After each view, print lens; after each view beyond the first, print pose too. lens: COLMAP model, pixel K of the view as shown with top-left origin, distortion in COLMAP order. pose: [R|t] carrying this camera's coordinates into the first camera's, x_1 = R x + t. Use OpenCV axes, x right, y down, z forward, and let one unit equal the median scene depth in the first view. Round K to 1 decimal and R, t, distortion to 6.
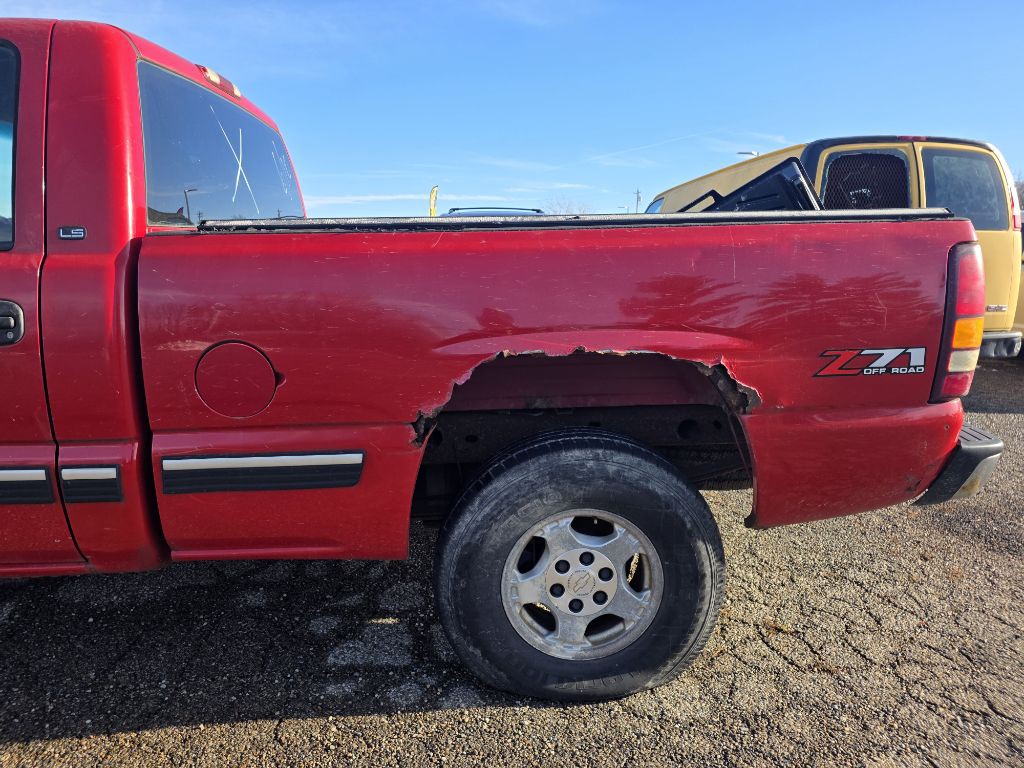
lens RADIAL K [[666.4, 0, 525.6], [0, 666.4, 385.1], [0, 0, 1]] dist [0.074184, -0.028357]
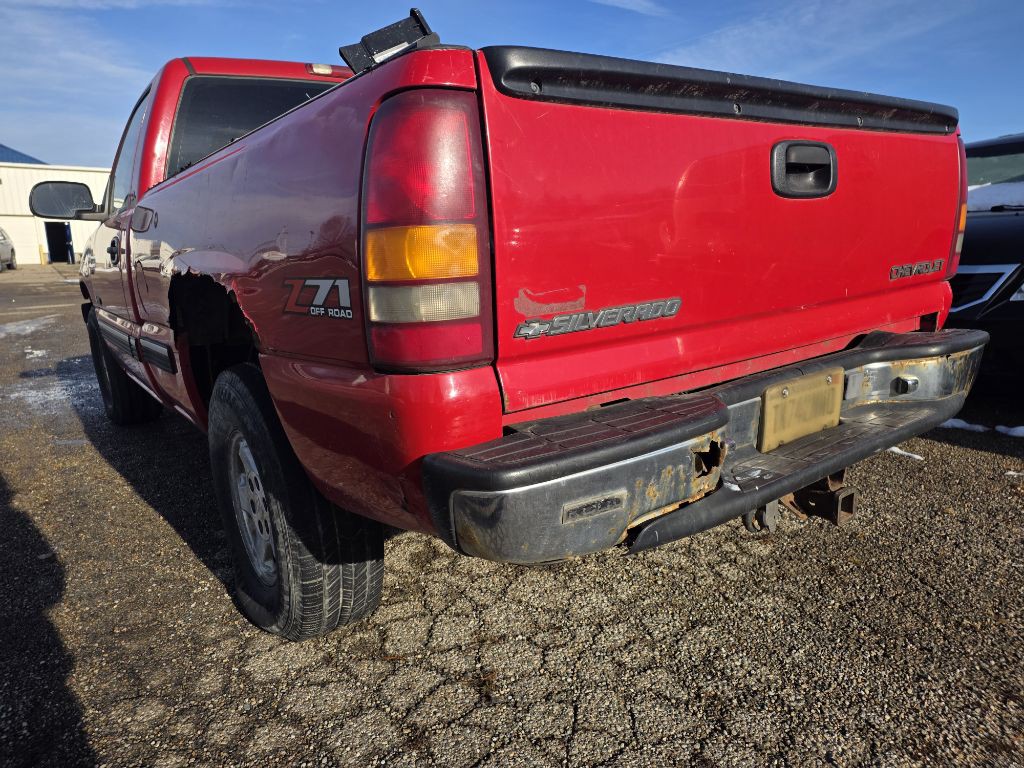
lens RADIAL K [[666.4, 0, 525.6], [0, 666.4, 385.1], [0, 0, 1]] dist [0.074184, -0.028357]
pose [[0.541501, 0.147093, -0.827732, 1.135911], [-0.115775, 0.988241, 0.099877, -0.036583], [0.832690, 0.041747, 0.552163, 0.755901]]
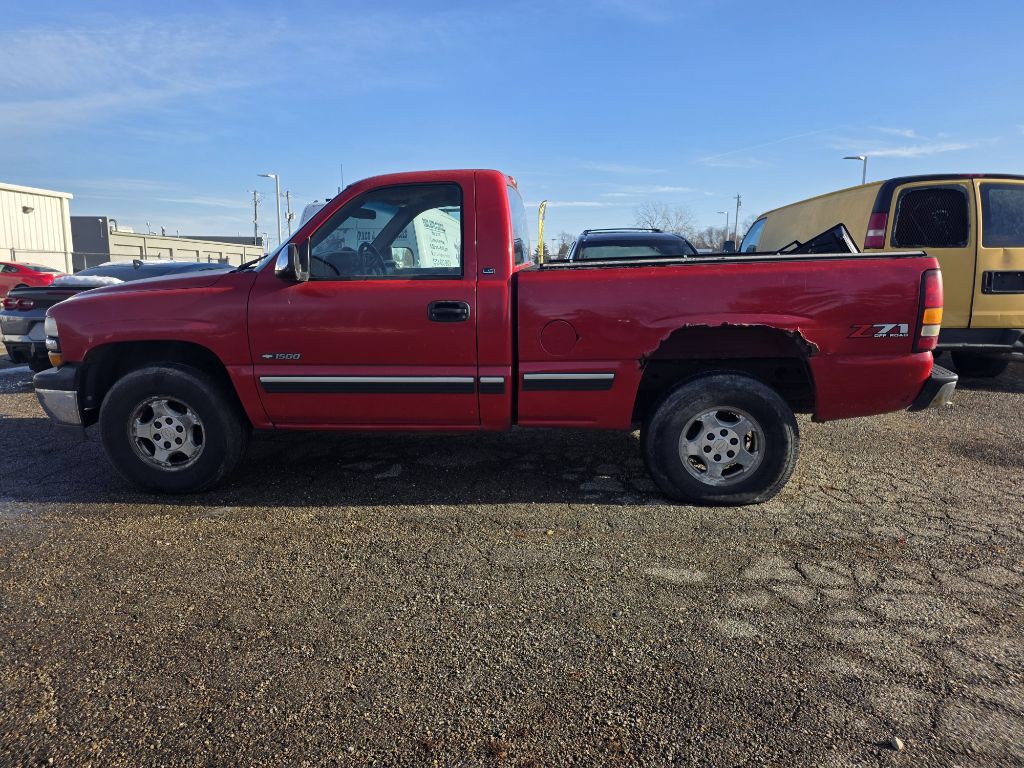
lens RADIAL K [[686.6, 0, 507.1], [0, 686.6, 384.0], [0, 0, 1]] dist [0.065995, -0.053584]
pose [[0.988810, 0.015730, -0.148349, -0.236778], [-0.017921, 0.999749, -0.013445, 0.156528], [0.148101, 0.015953, 0.988844, -1.082732]]
